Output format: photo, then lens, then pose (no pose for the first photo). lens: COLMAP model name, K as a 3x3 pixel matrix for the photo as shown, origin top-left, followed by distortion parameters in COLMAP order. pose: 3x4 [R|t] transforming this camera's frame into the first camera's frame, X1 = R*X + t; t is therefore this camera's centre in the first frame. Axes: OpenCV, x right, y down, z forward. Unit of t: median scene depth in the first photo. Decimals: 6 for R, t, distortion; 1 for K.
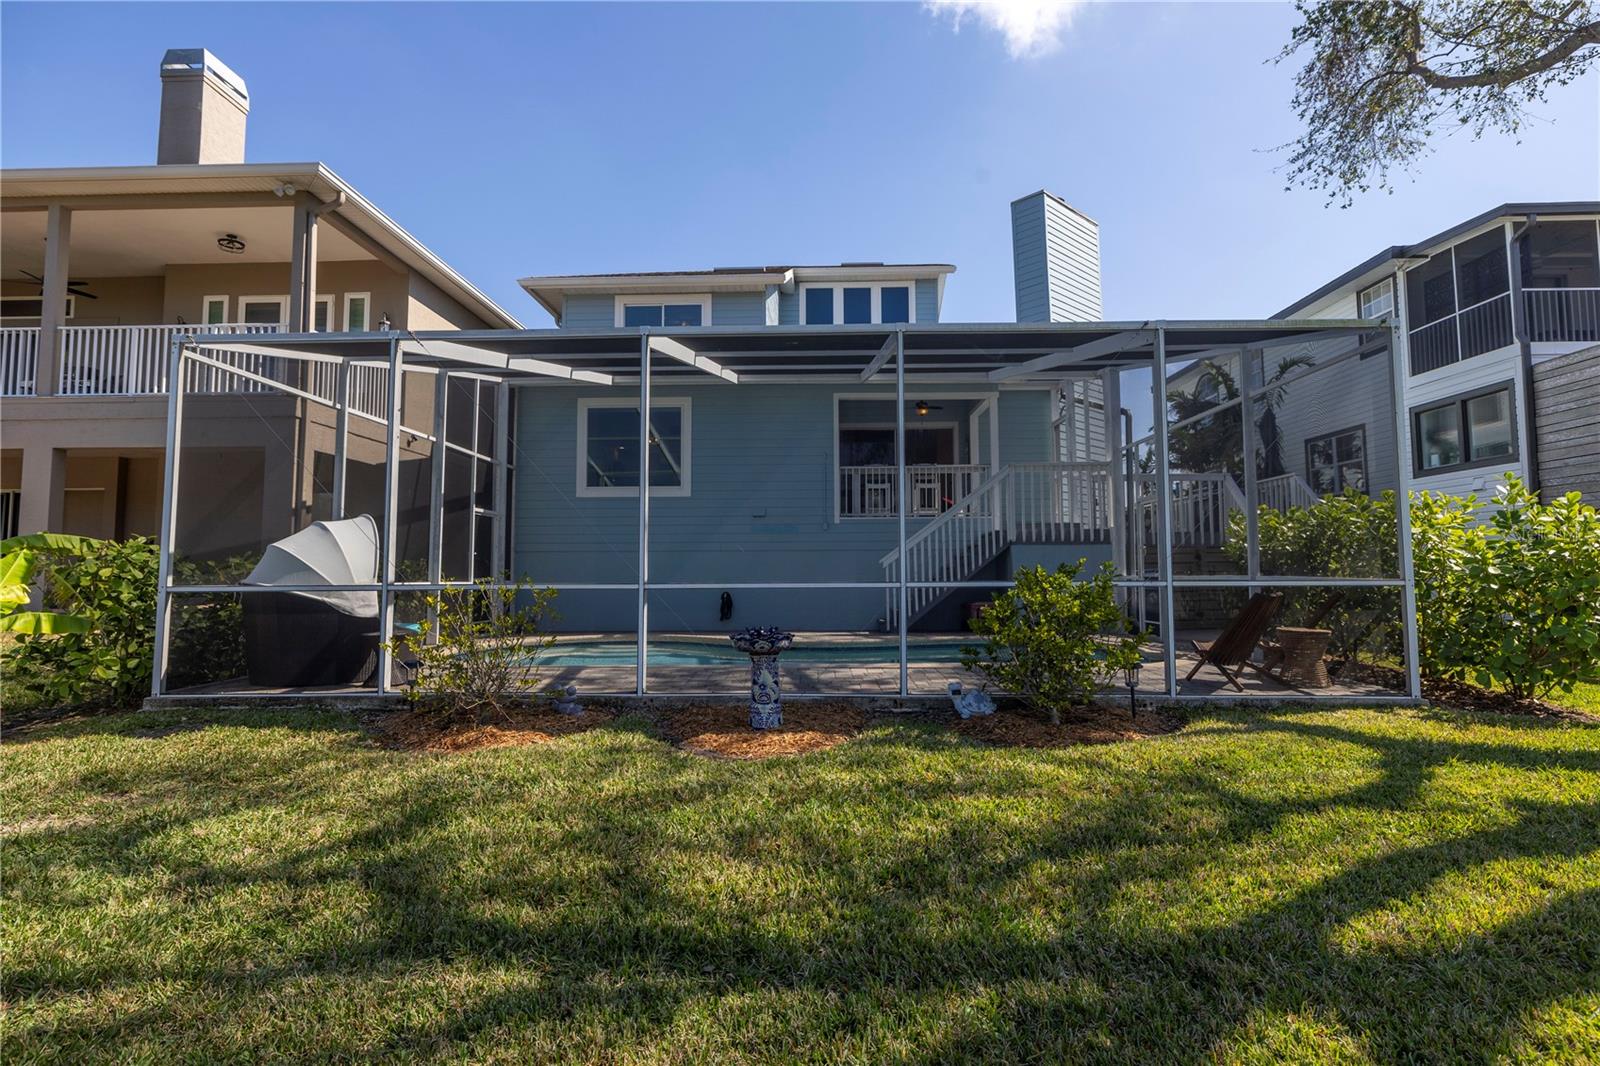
lens RADIAL K [[793.9, 0, 800.0], [0, 793.9, 509.3], [0, 0, 1]] dist [0.000276, -0.000309]
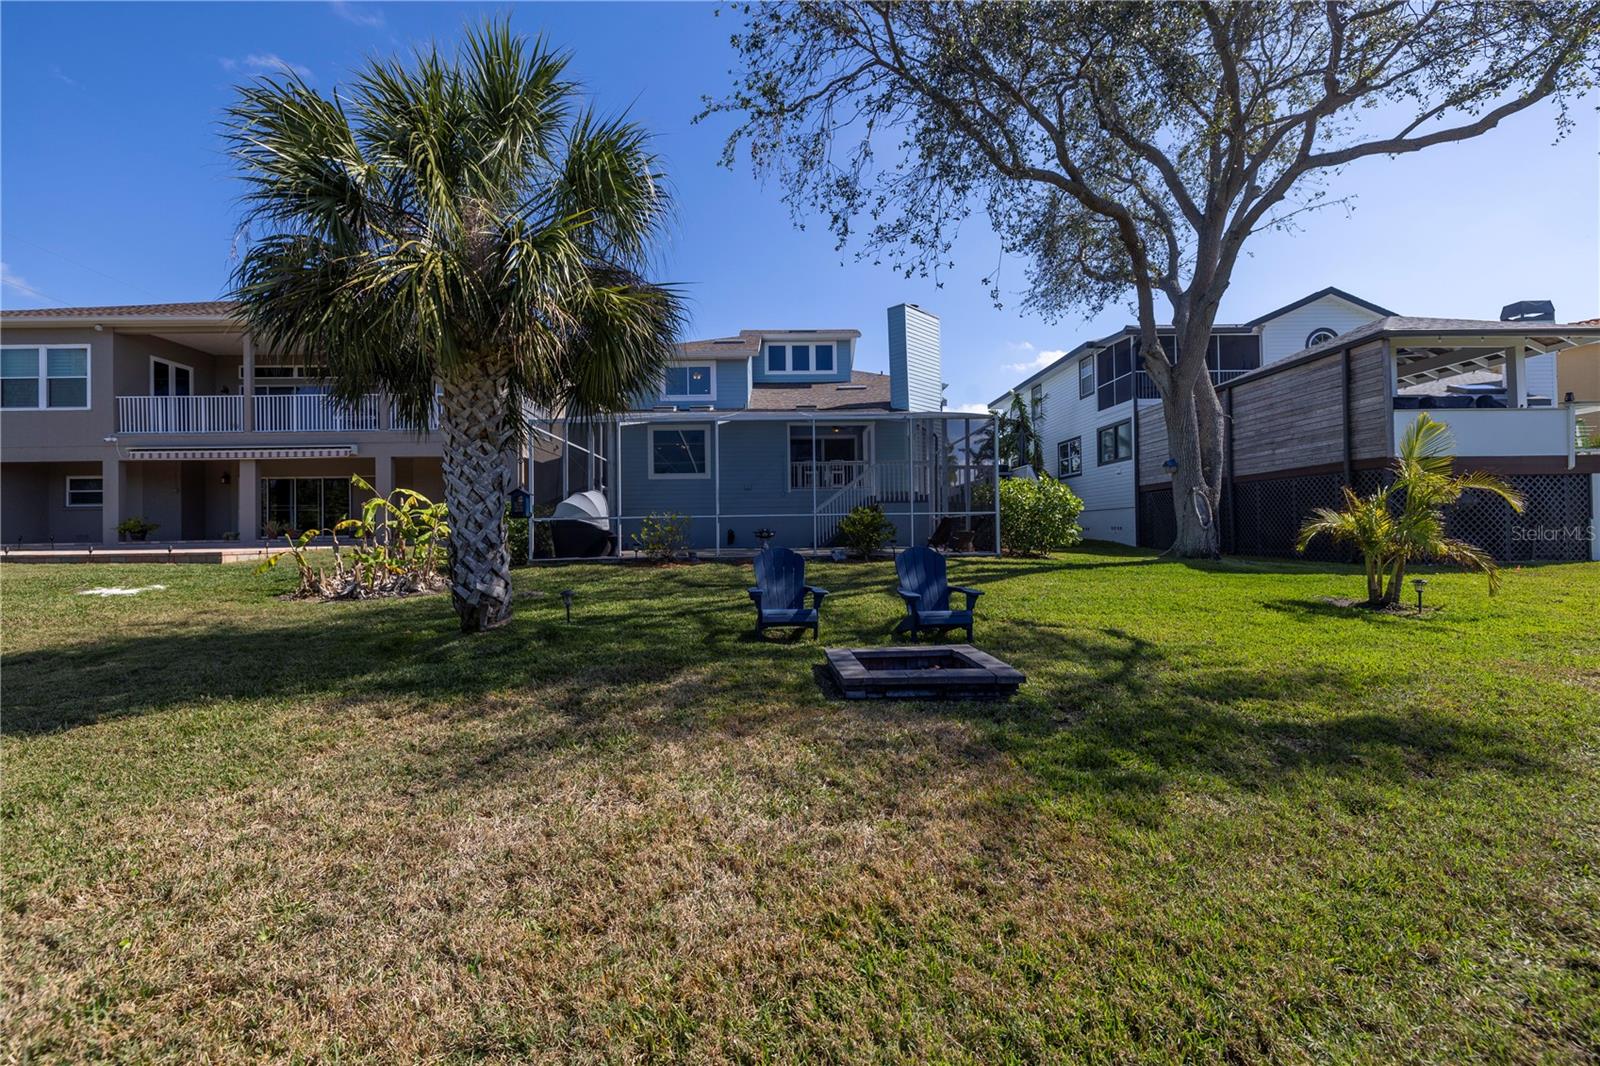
lens RADIAL K [[673.2, 0, 798.5], [0, 673.2, 523.9], [0, 0, 1]] dist [-0.000938, -0.001066]
pose [[0.998027, -0.009135, 0.062112, -0.030344], [0.005311, 0.998096, 0.061457, -0.005741], [-0.062555, -0.061006, 0.996175, -0.575880]]
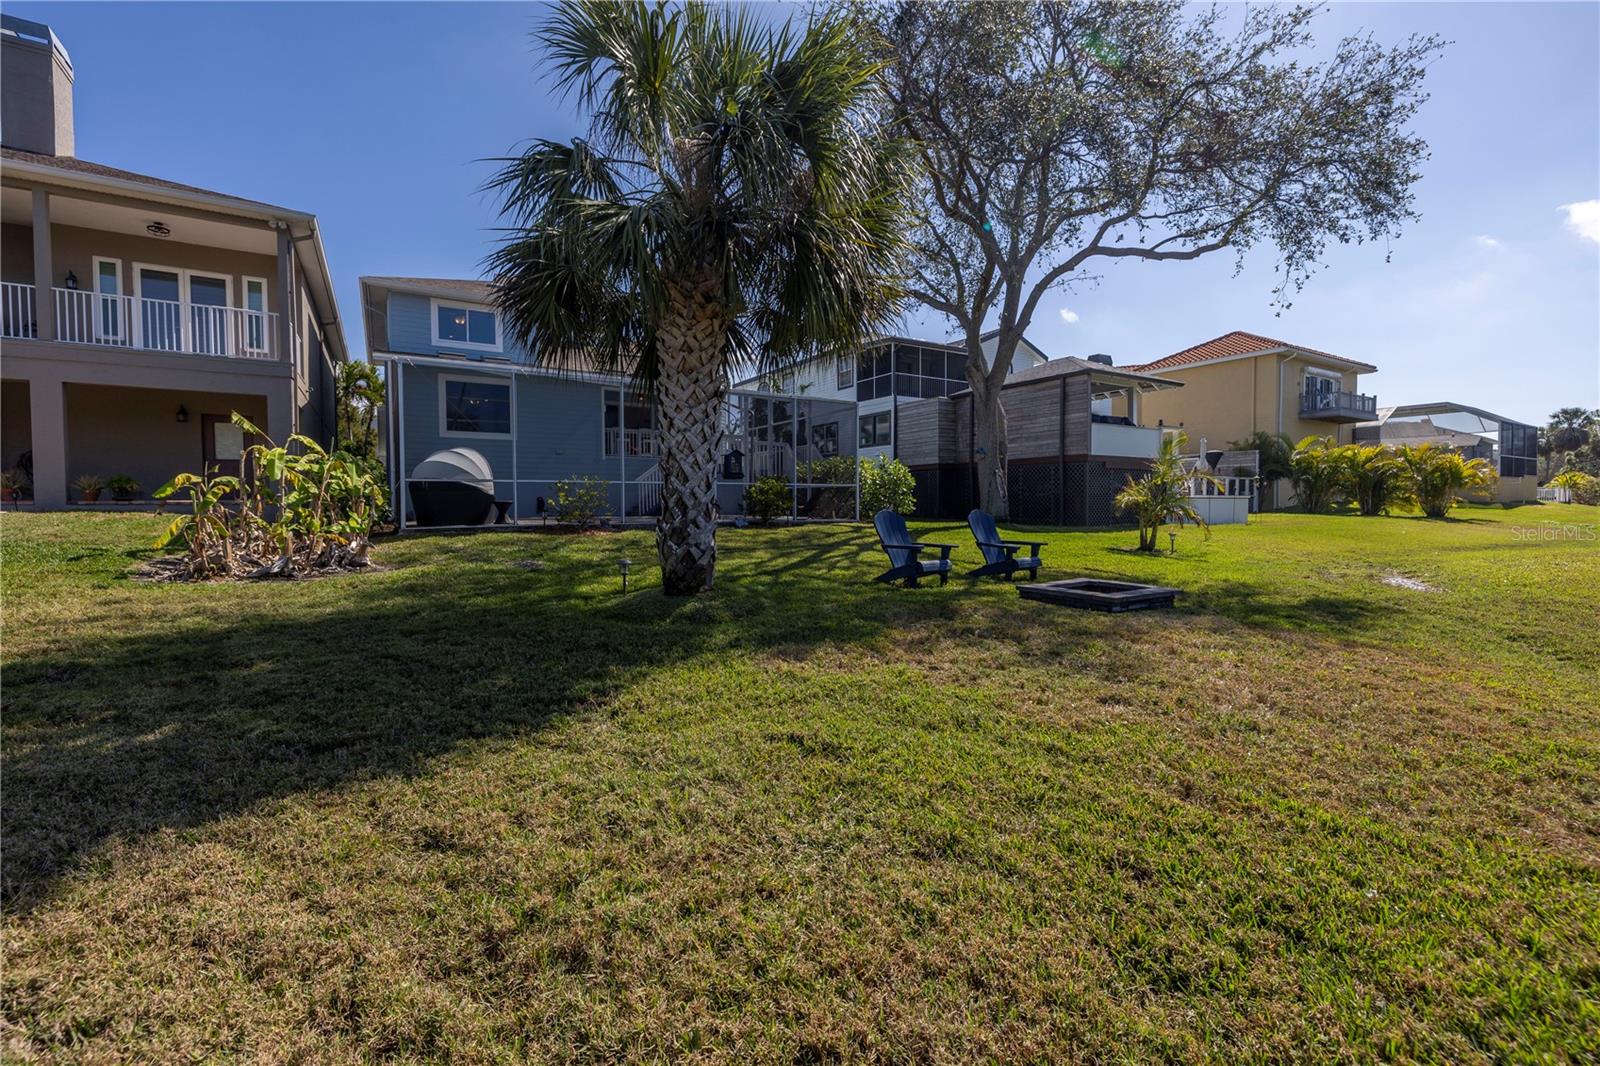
lens RADIAL K [[673.2, 0, 798.5], [0, 673.2, 523.9], [0, 0, 1]] dist [-0.000938, -0.001066]
pose [[0.831658, -0.016714, 0.555037, -0.435784], [-0.041464, 0.994887, 0.092088, 0.003736], [-0.553738, -0.099599, 0.826713, -0.522060]]
